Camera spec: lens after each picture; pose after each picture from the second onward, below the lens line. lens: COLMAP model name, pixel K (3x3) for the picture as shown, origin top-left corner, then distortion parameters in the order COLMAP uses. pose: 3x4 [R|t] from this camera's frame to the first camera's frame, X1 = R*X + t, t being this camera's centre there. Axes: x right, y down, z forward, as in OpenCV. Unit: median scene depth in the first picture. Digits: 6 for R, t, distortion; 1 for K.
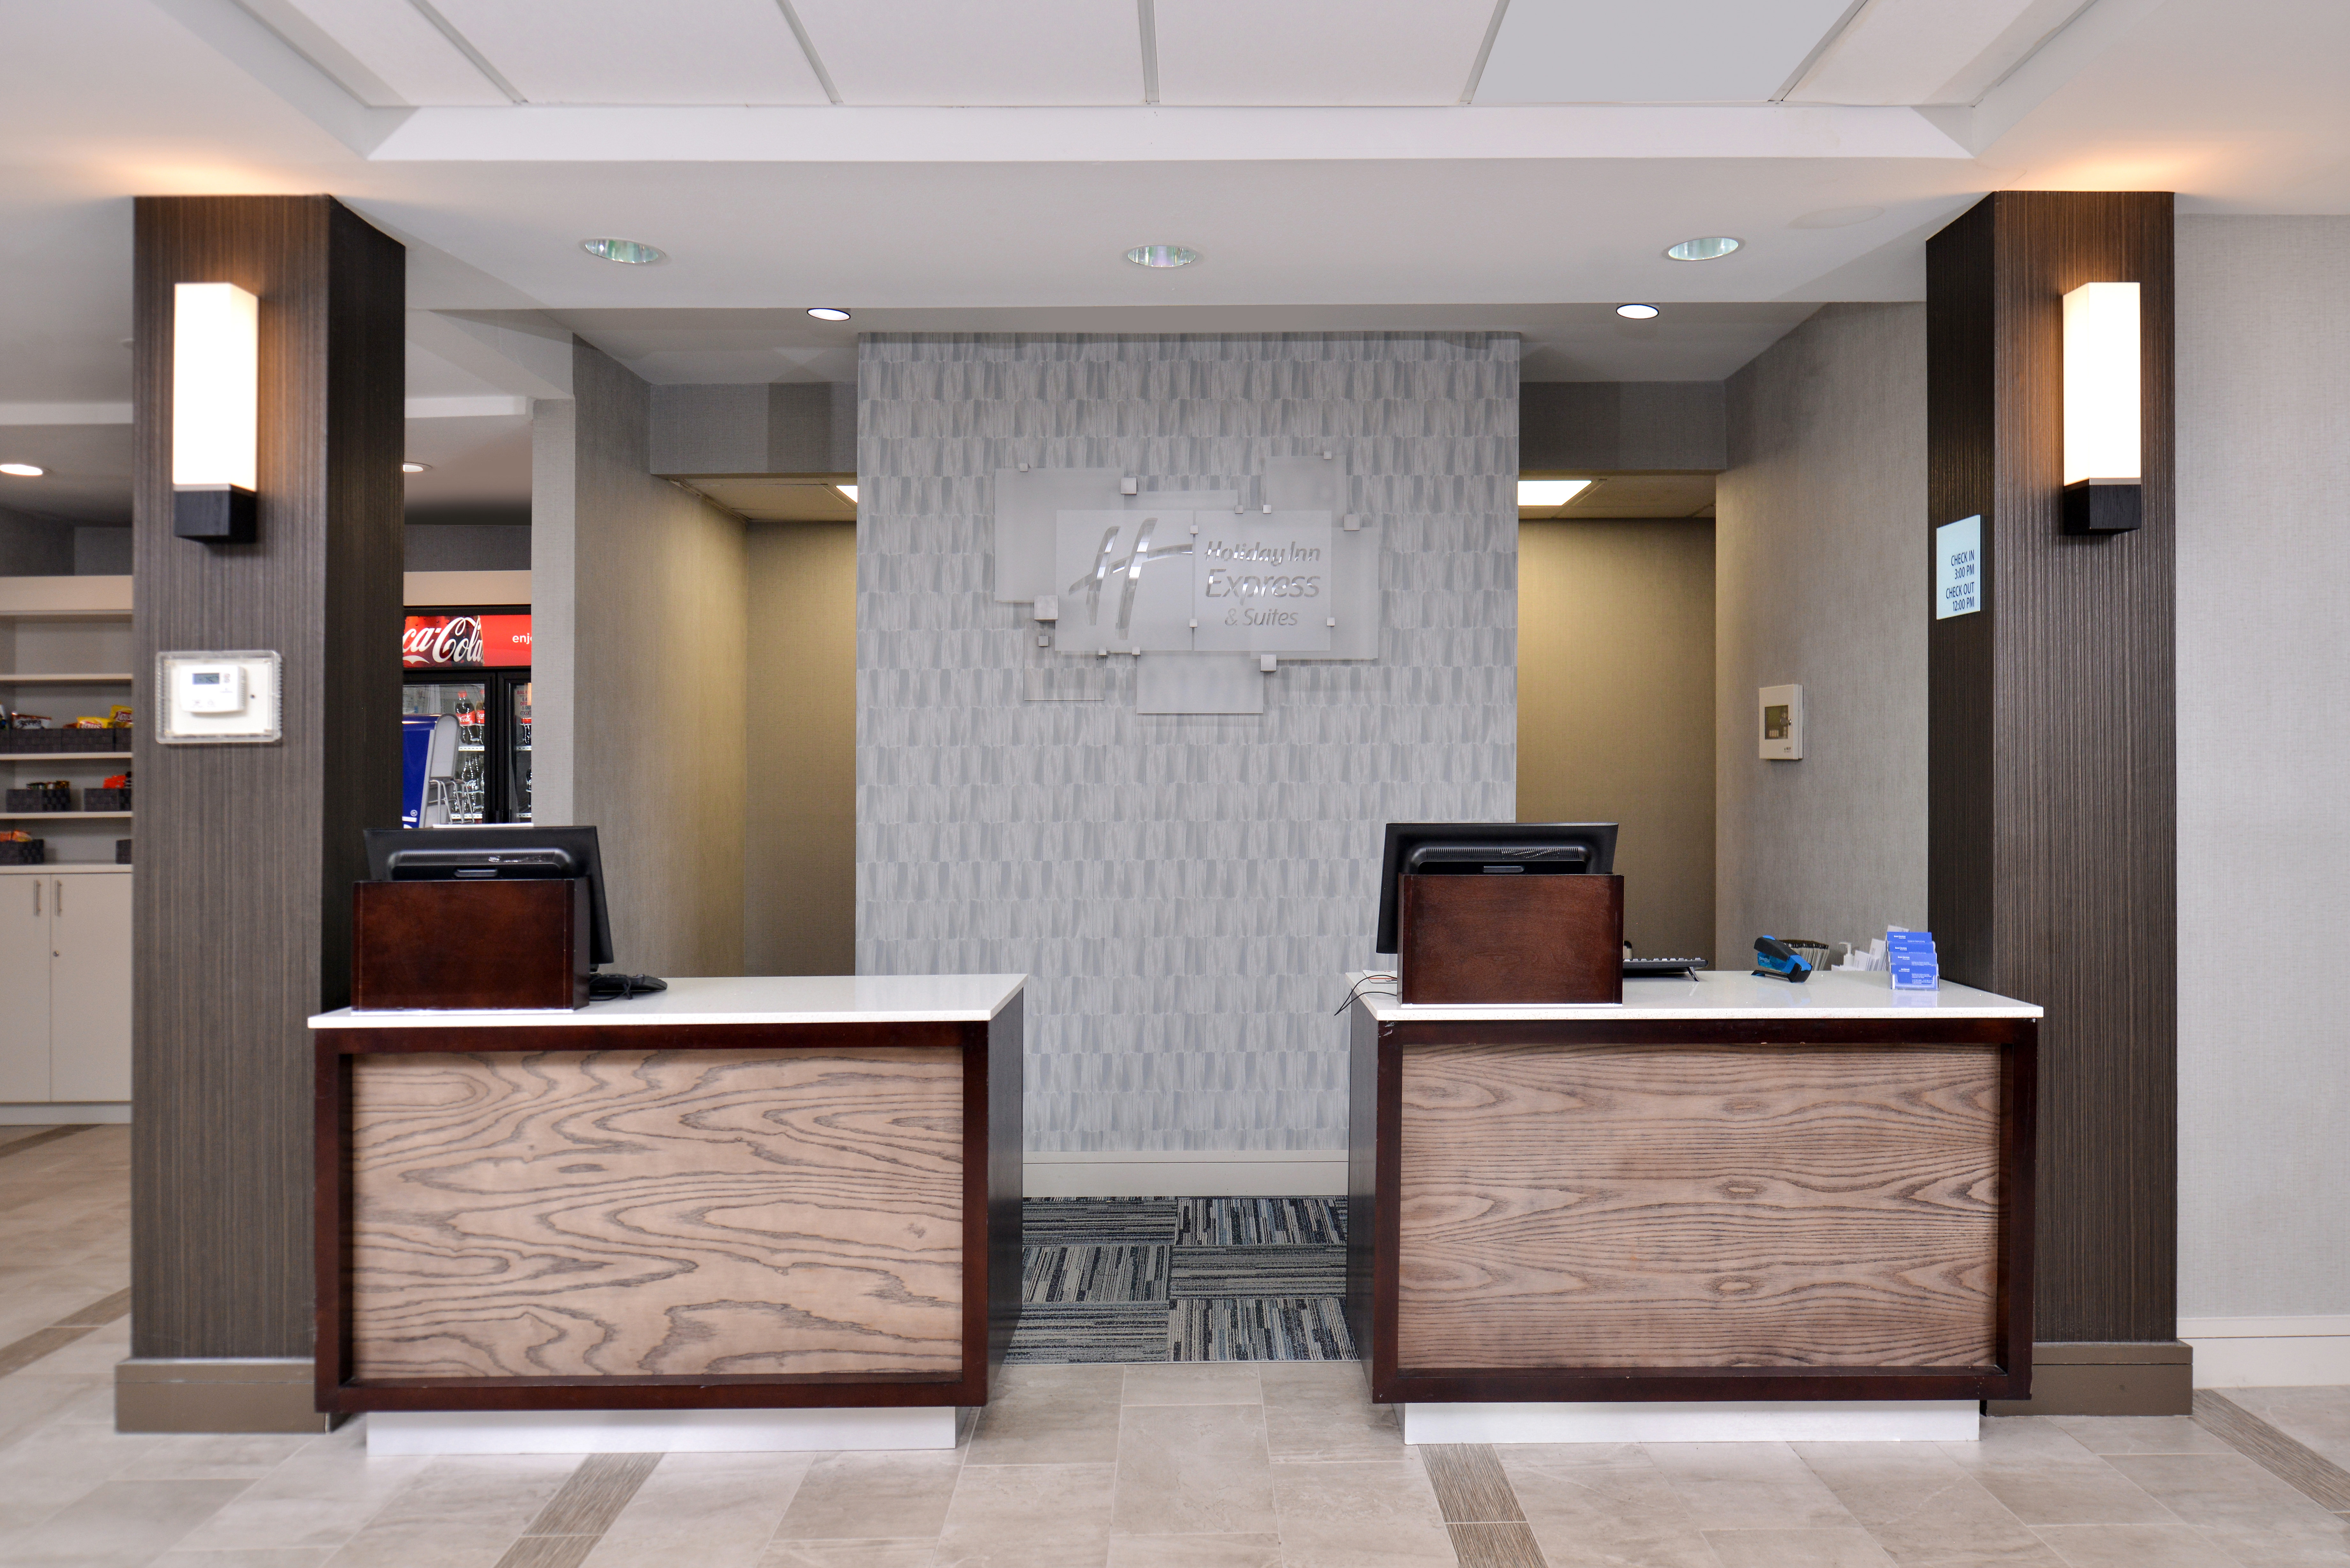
lens RADIAL K [[1598.4, 0, 1185.1], [0, 1598.4, 787.4], [0, 0, 1]] dist [0.001682, -0.005162]
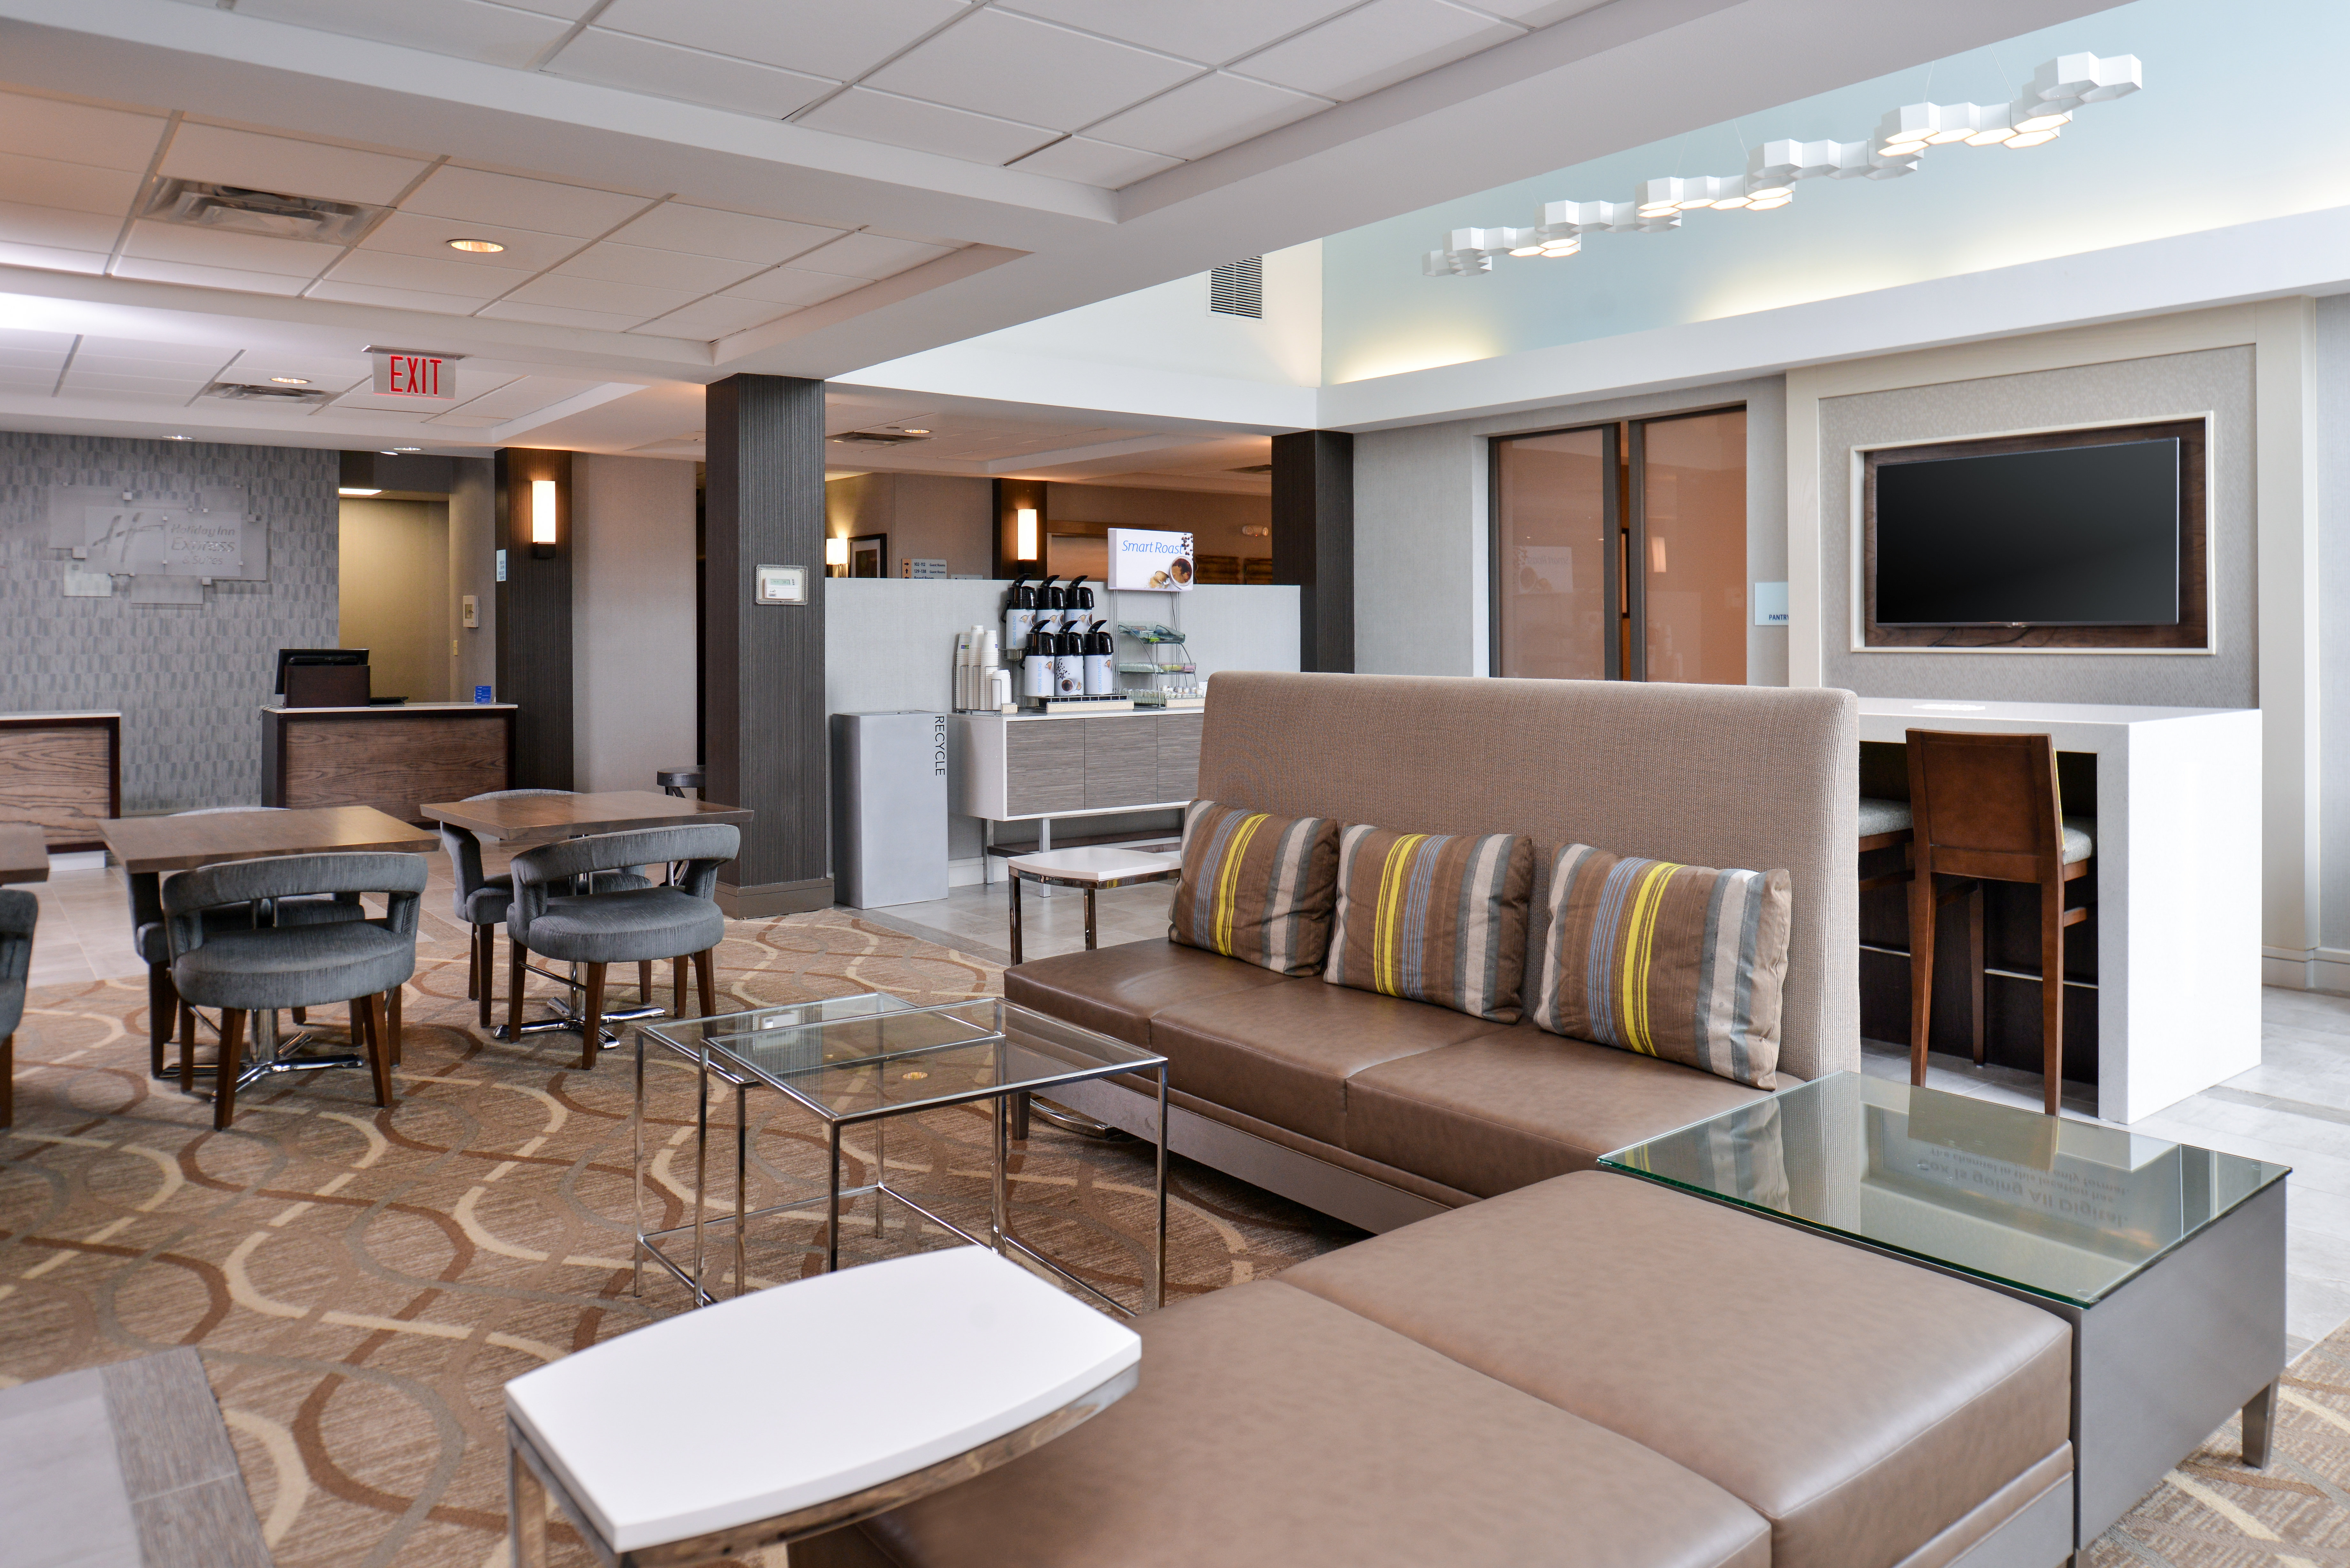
lens RADIAL K [[1598.4, 0, 1324.4], [0, 1598.4, 667.5], [0, 0, 1]] dist [0.001682, -0.005162]
pose [[0.743774, -0.008233, 0.668380, -0.271629], [-0.000075, 0.999923, 0.012401, 0.012466], [-0.668431, -0.009274, 0.743717, -1.639680]]
